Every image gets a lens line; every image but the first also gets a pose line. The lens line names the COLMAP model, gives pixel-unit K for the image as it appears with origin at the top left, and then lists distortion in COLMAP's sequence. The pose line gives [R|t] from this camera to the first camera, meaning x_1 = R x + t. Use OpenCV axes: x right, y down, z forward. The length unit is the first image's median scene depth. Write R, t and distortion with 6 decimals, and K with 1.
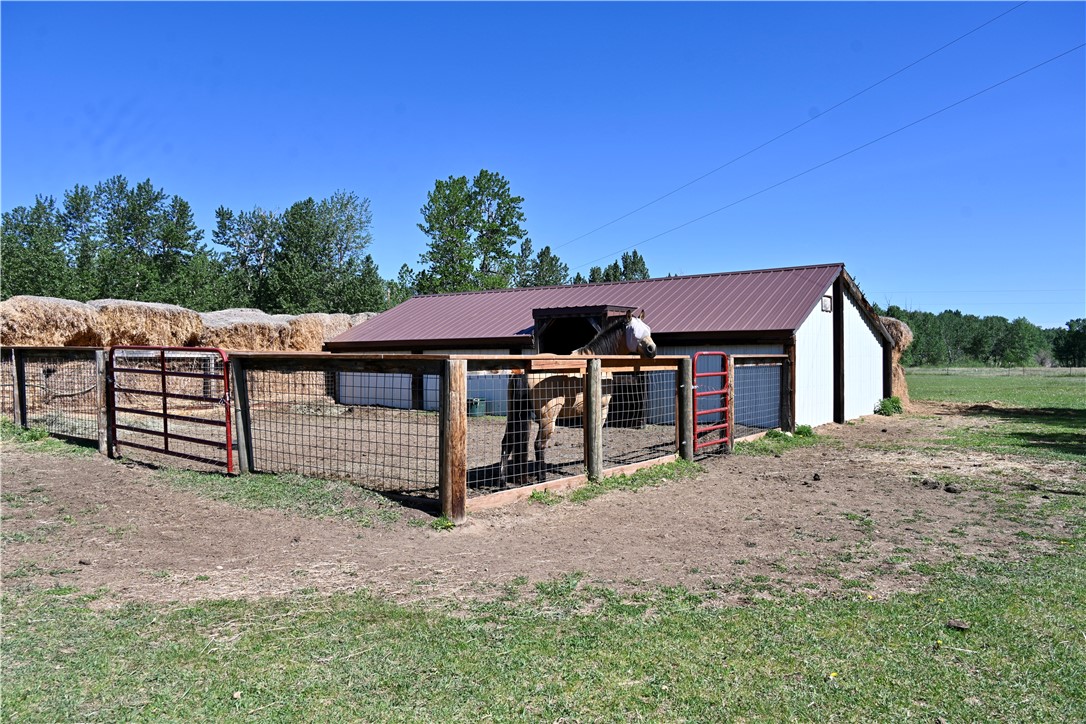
lens RADIAL K [[784.9, 0, 544.0], [0, 784.9, 358.6], [0, 0, 1]] dist [0.012299, 0.003490]
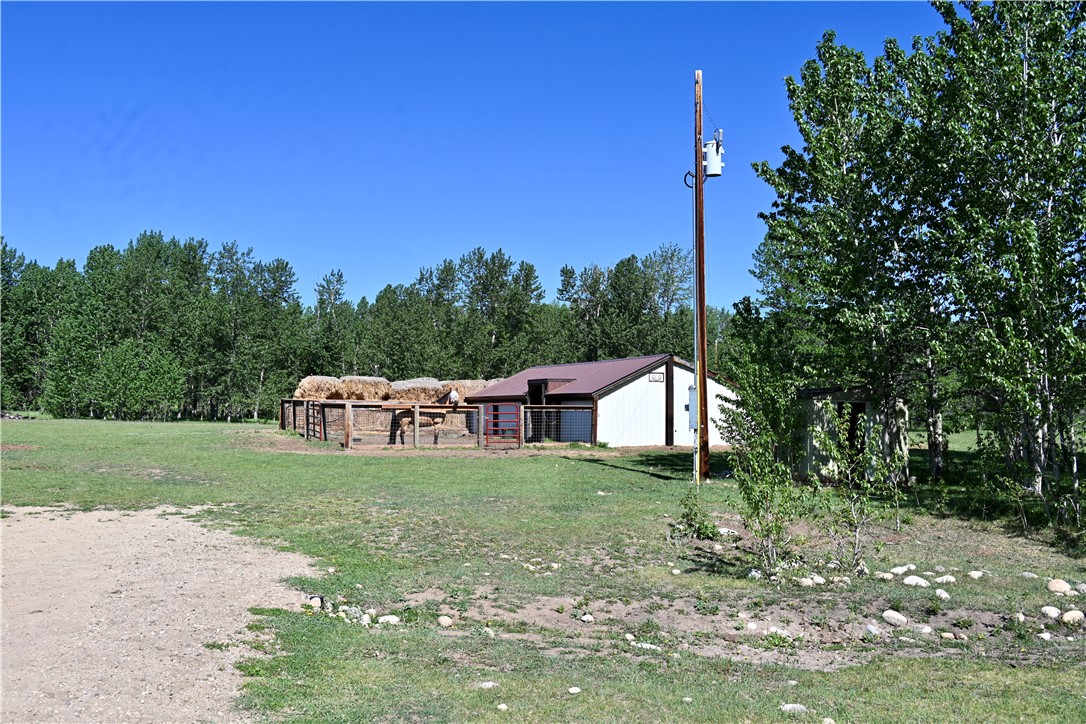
lens RADIAL K [[1038.7, 0, 542.5], [0, 1038.7, 363.9], [0, 0, 1]] dist [0.004693, 0.000000]
pose [[0.868705, -0.010662, -0.495215, 0.287810], [-0.012078, 0.999015, -0.042696, 0.000519], [0.495183, 0.043071, 0.867721, -0.257043]]
